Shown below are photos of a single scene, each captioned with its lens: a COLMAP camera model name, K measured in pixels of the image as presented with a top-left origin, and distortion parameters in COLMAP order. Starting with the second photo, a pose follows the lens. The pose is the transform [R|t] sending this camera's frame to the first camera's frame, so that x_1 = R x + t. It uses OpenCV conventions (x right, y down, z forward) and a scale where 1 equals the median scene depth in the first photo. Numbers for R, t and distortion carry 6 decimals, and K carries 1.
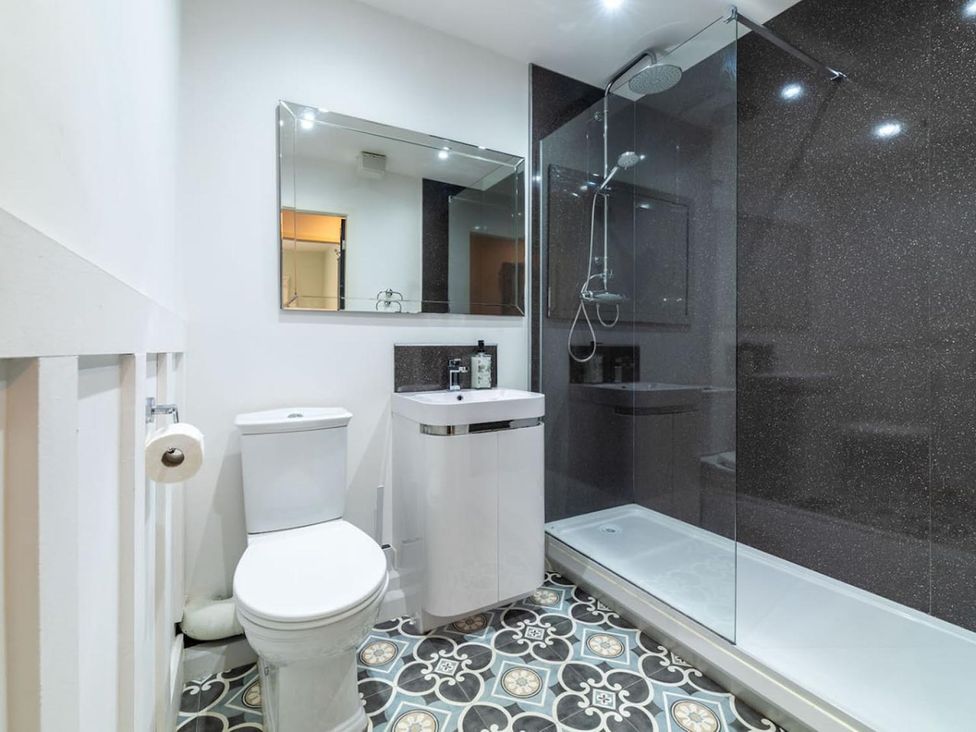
lens RADIAL K [[443.7, 0, 491.3], [0, 443.7, 345.1], [0, 0, 1]] dist [0.001480, 0.000246]
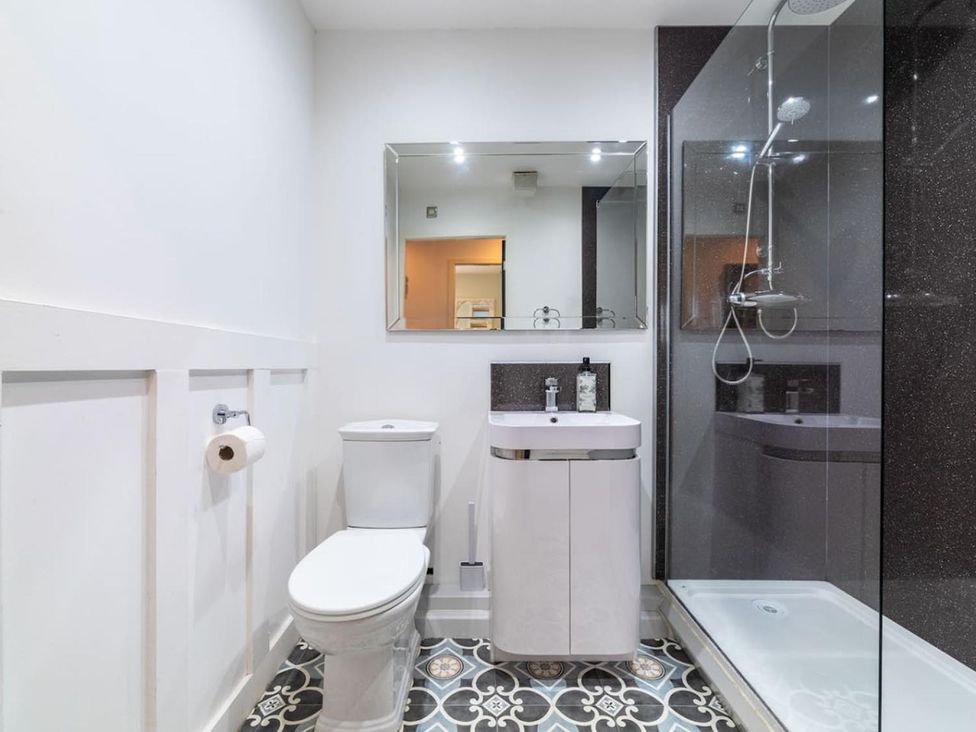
lens RADIAL K [[447.5, 0, 490.1], [0, 447.5, 363.0], [0, 0, 1]] dist [0.001342, 0.000440]
pose [[0.873195, 0.000940, -0.487369, 0.263276], [-0.000157, 0.999999, 0.001648, -0.001312], [0.487370, -0.001363, 0.873194, 0.125610]]
